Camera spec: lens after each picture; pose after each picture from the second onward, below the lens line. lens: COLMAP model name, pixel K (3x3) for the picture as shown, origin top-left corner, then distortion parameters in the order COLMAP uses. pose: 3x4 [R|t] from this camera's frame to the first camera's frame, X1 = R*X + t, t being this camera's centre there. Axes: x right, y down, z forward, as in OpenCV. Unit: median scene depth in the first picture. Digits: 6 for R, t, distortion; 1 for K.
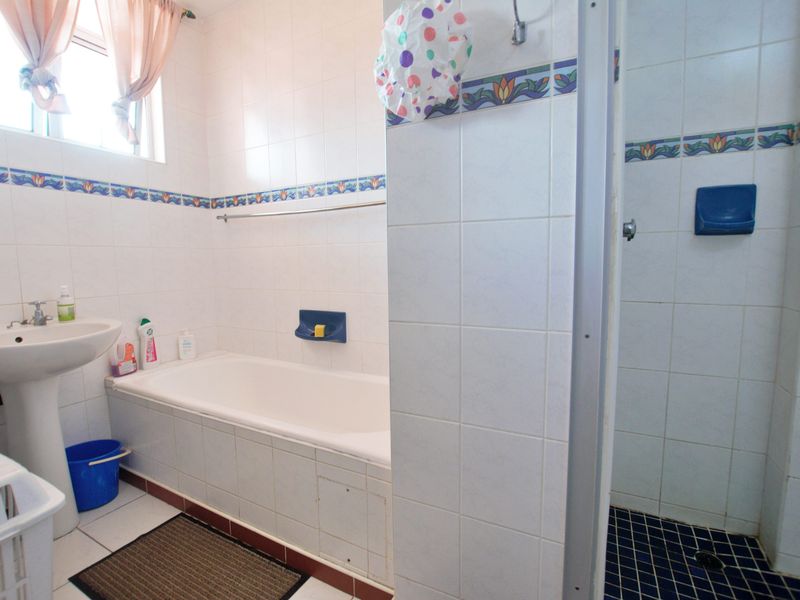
lens RADIAL K [[401.4, 0, 400.0], [0, 401.4, 300.0], [0, 0, 1]] dist [-0.027904, 0.001503]
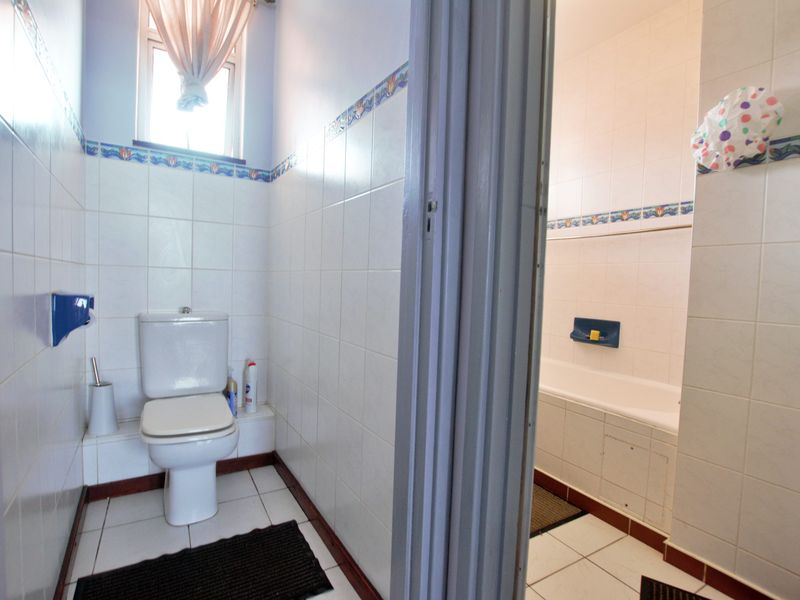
lens RADIAL K [[401.4, 0, 400.0], [0, 401.4, 300.0], [0, 0, 1]] dist [-0.027904, 0.001503]
pose [[0.849362, 0.067413, -0.523489, -0.175986], [-0.098660, 0.994607, -0.031994, 0.152171], [0.518508, 0.078822, 0.851432, -0.716845]]
